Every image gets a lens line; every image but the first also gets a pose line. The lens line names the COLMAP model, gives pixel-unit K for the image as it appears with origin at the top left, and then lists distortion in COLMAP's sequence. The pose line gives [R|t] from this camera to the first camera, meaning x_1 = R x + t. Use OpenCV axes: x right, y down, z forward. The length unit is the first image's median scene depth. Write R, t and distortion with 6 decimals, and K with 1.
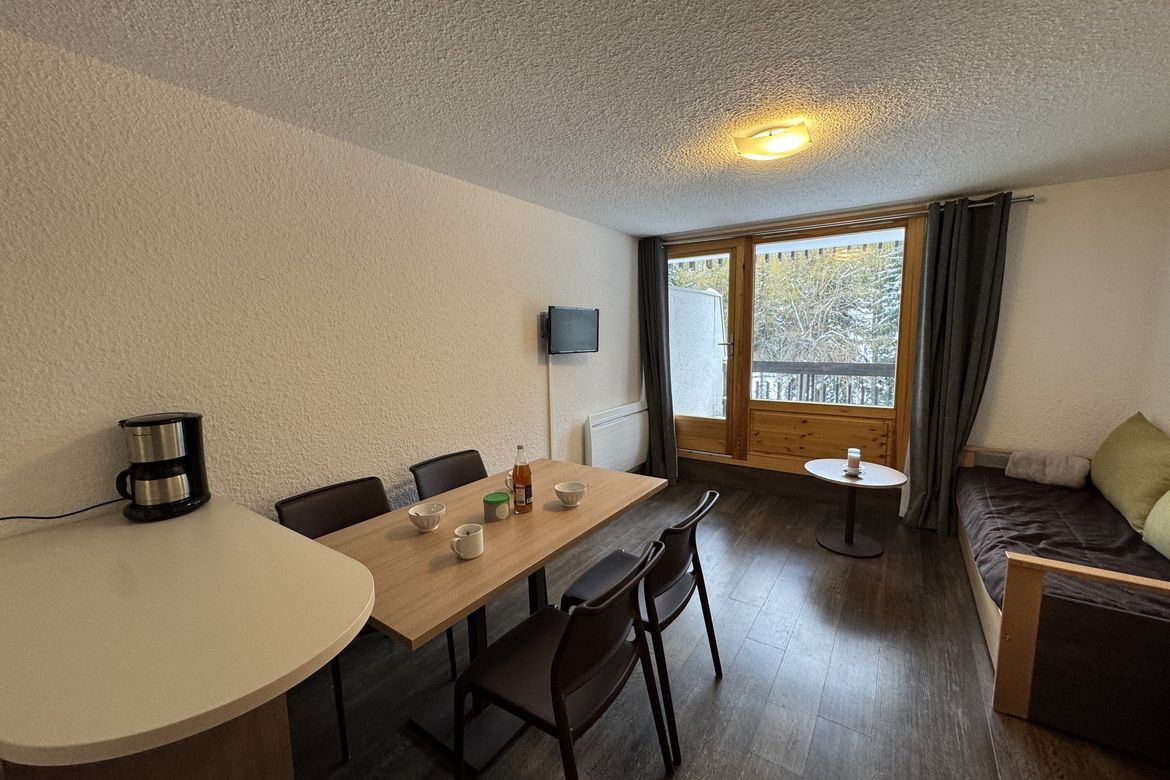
lens RADIAL K [[465.0, 0, 585.4], [0, 465.0, 388.8], [0, 0, 1]] dist [-0.001763, -0.000295]
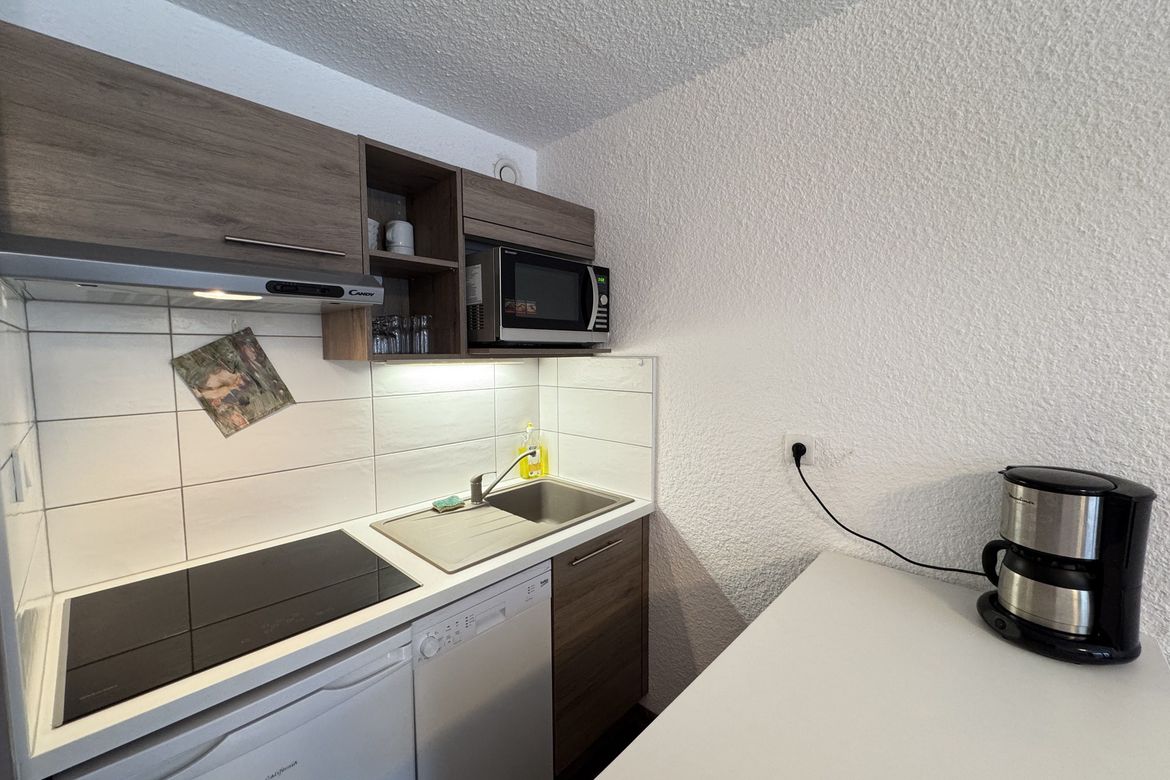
lens RADIAL K [[465.0, 0, 587.0], [0, 465.0, 384.9], [0, 0, 1]] dist [-0.001763, -0.000295]
pose [[-0.155349, 0.088928, -0.983849, -0.130653], [-0.111755, 0.987964, 0.106946, -0.023762], [0.981518, 0.126564, -0.143541, 0.236570]]
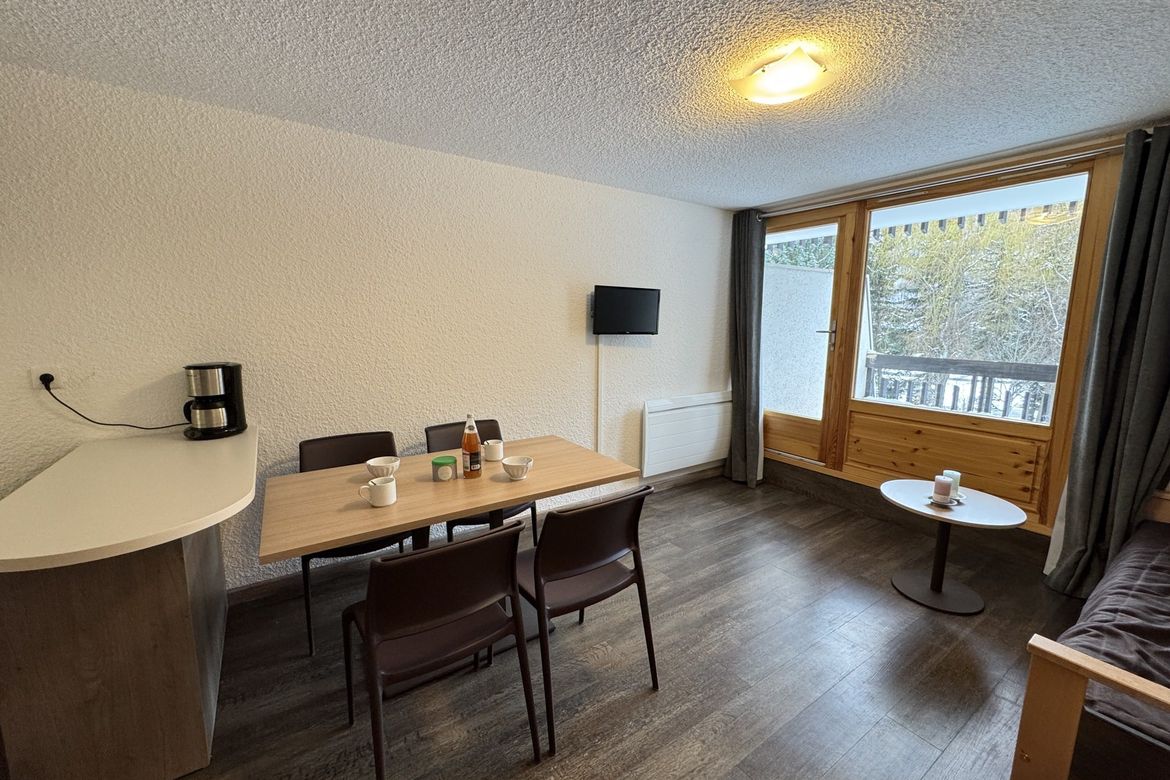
lens RADIAL K [[465.0, 0, 585.7], [0, 465.0, 388.4], [0, 0, 1]] dist [-0.001763, -0.000295]
pose [[0.929480, 0.076472, -0.360859, 0.284140], [-0.066574, 0.996987, 0.039801, 0.002738], [0.362815, -0.012970, 0.931771, 0.069682]]
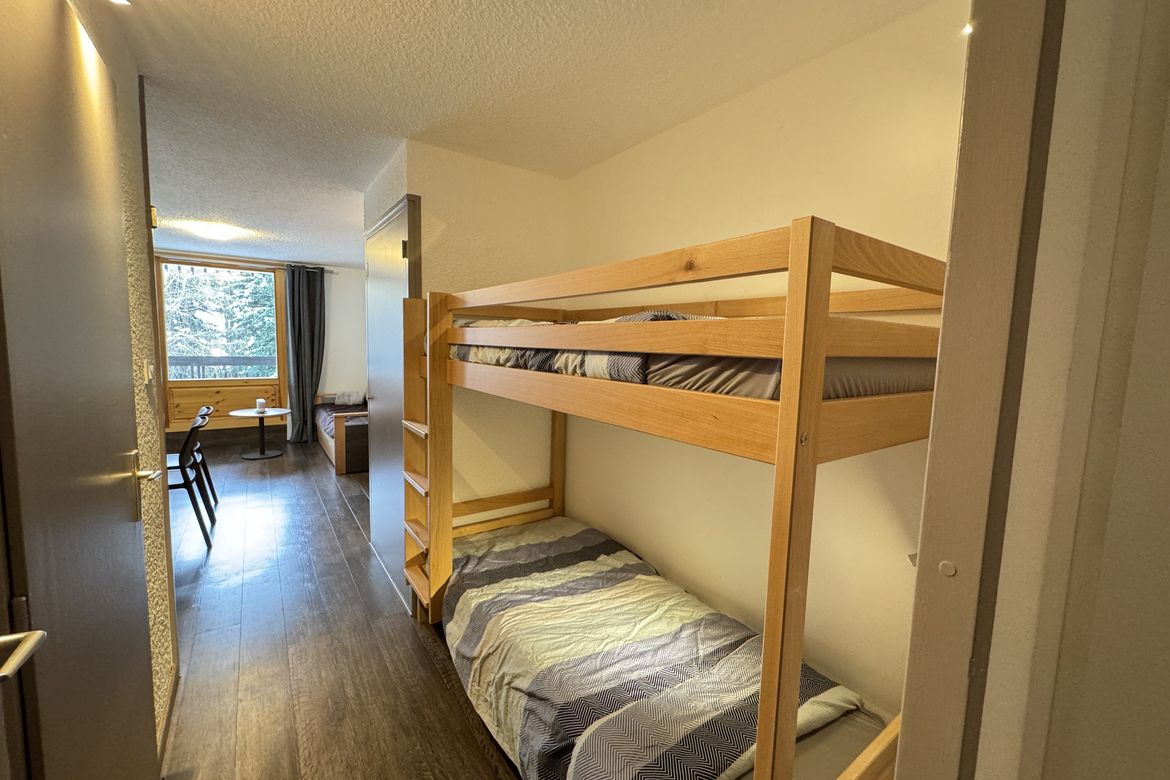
lens RADIAL K [[465.0, 0, 581.7], [0, 465.0, 384.5], [0, 0, 1]] dist [-0.001763, -0.000295]
pose [[0.353414, -0.060302, 0.933521, -0.613231], [0.081529, 0.996109, 0.033479, 0.115136], [-0.931907, 0.064277, 0.356955, -0.742451]]
